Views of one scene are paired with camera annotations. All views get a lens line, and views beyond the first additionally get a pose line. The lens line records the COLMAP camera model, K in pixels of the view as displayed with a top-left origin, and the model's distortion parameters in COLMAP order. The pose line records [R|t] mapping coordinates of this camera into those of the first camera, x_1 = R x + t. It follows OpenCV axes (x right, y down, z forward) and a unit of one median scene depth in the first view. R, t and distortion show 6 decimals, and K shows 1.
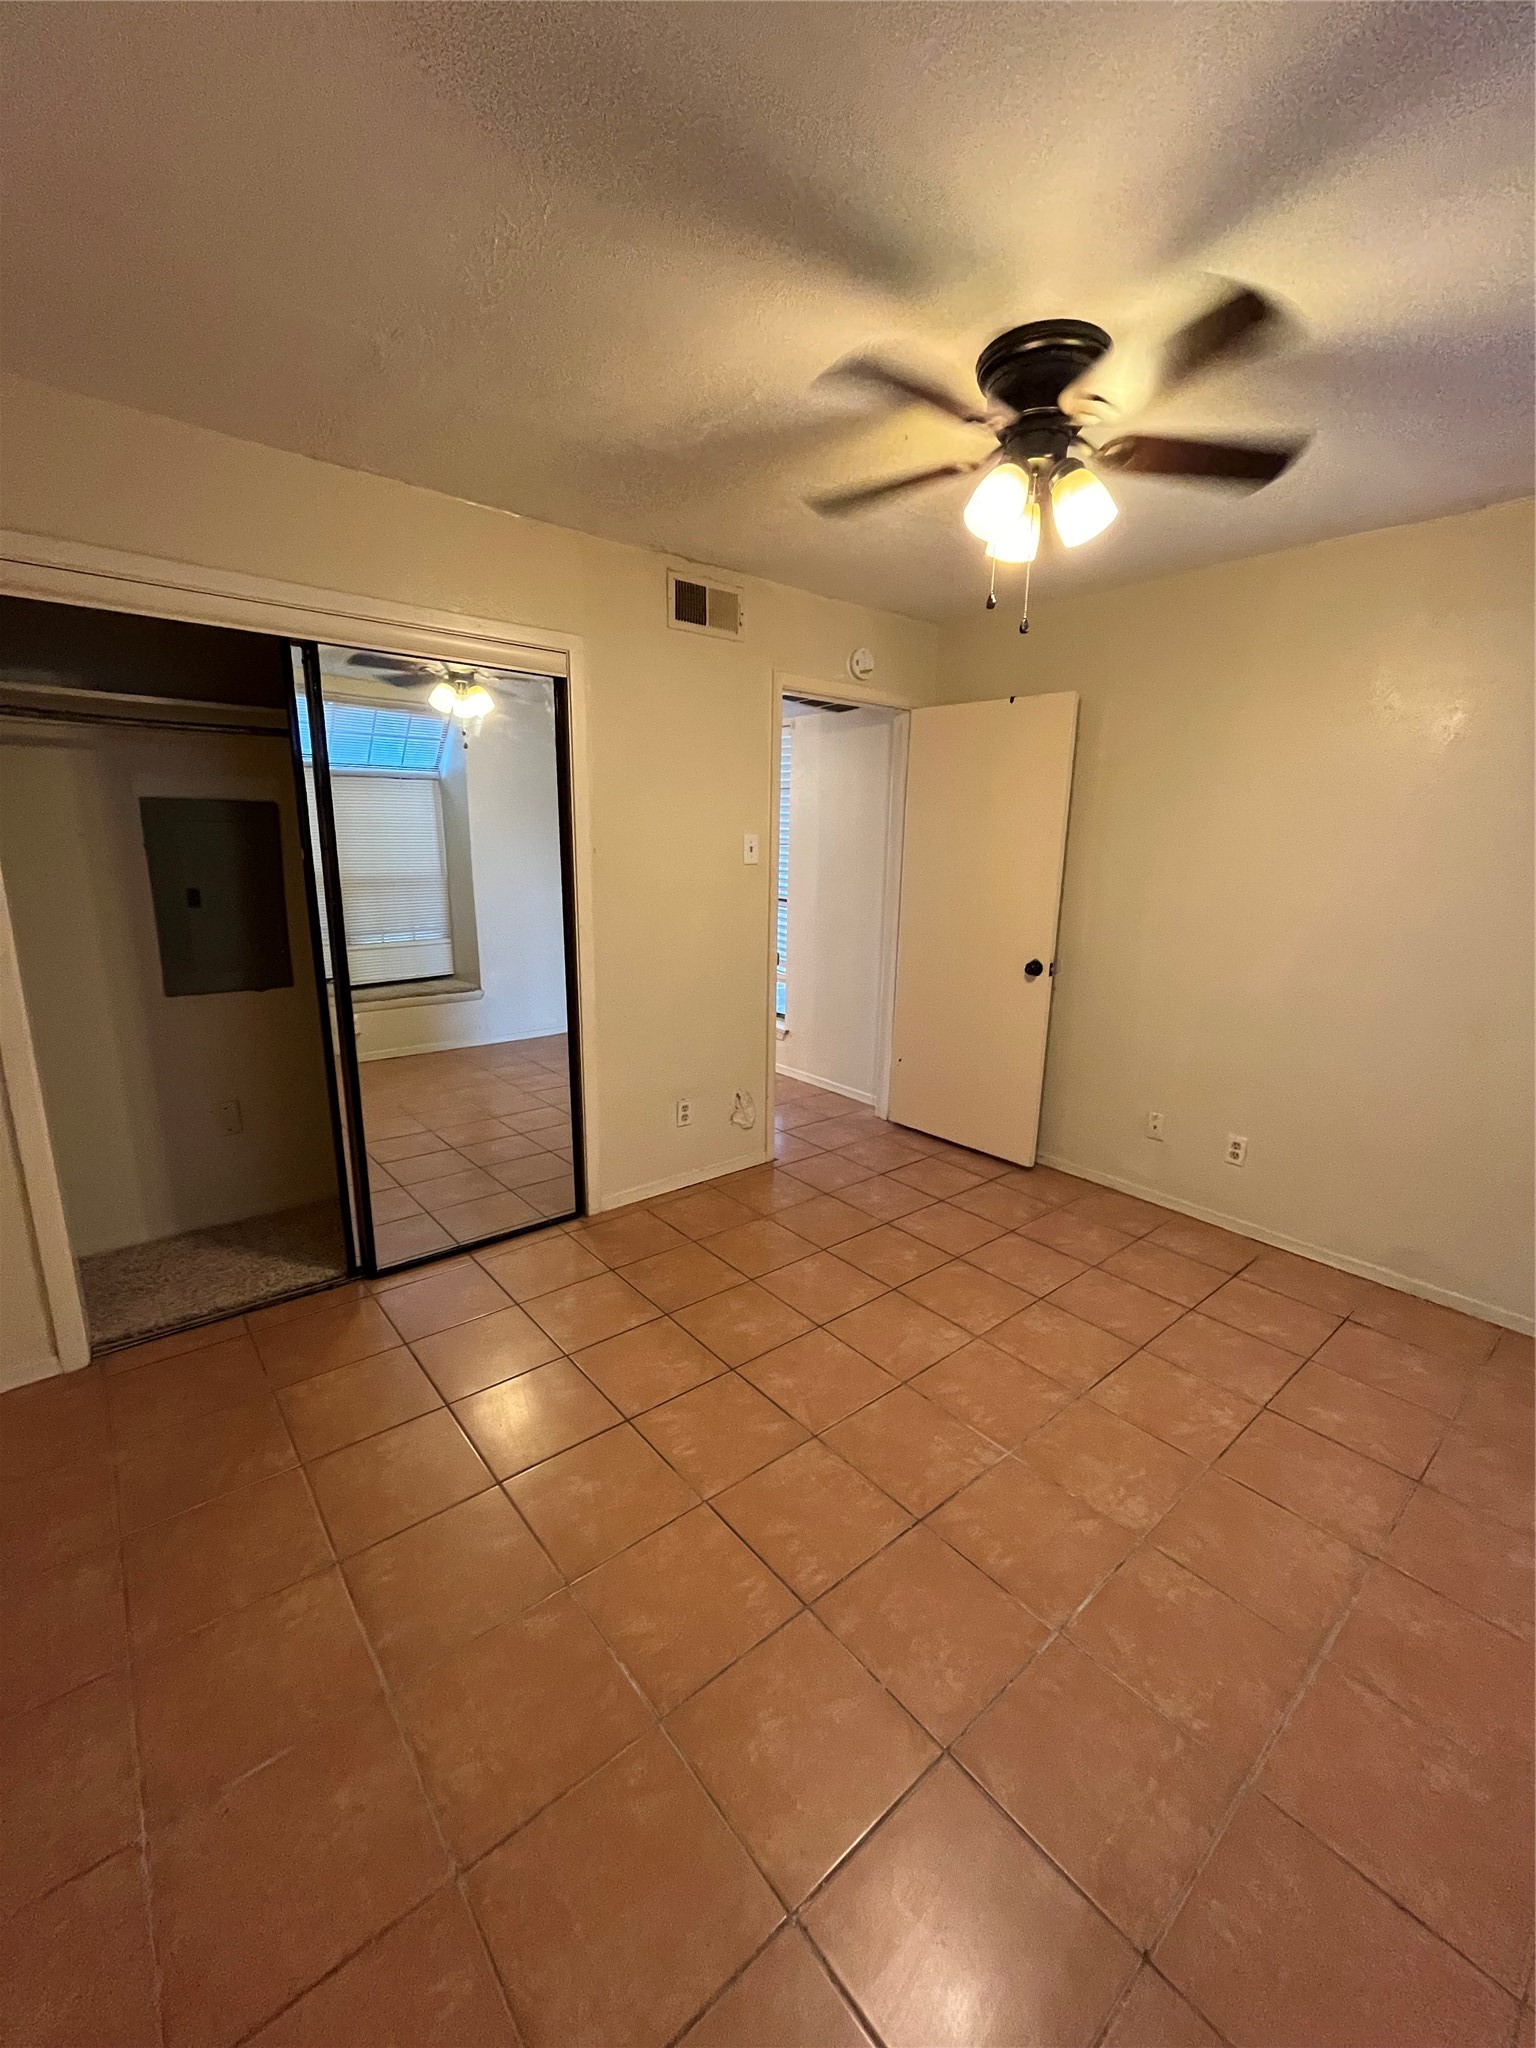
lens RADIAL K [[831.7, 0, 774.3], [0, 831.7, 1022.6], [0, 0, 1]] dist [-0.004287, 0.000982]
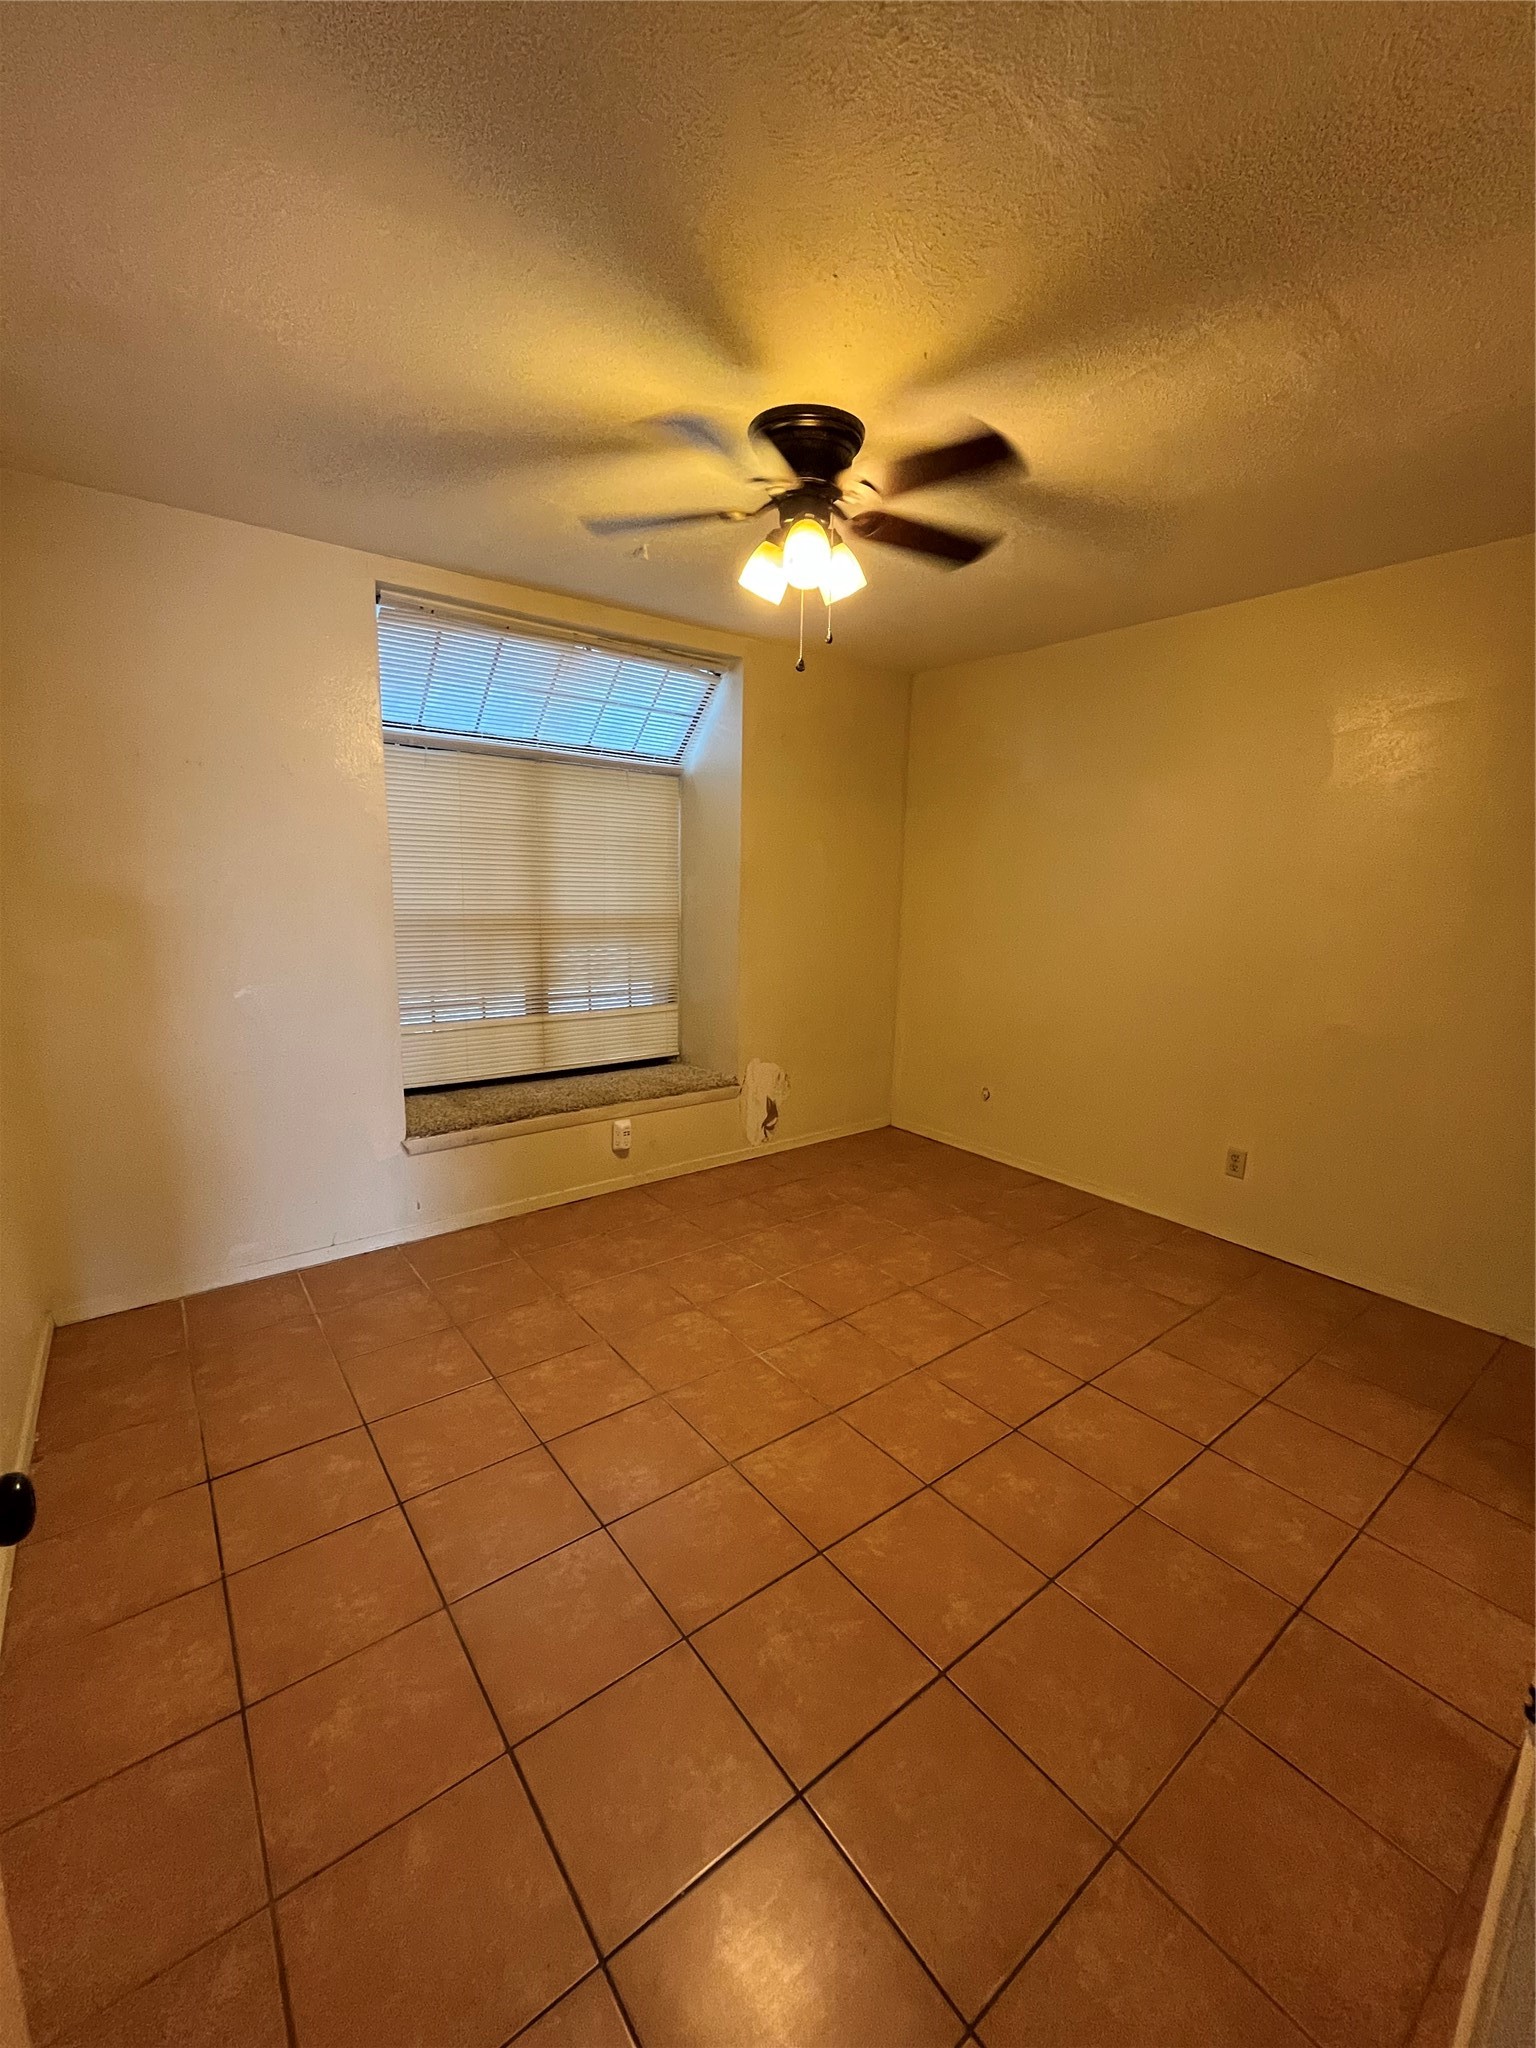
lens RADIAL K [[831.7, 0, 770.2], [0, 831.7, 1015.4], [0, 0, 1]] dist [-0.004287, 0.000982]
pose [[-0.998054, -0.049351, 0.038125, 0.212708], [-0.030639, 0.920524, 0.389484, -0.368136], [-0.054316, 0.387557, -0.920244, 1.700803]]
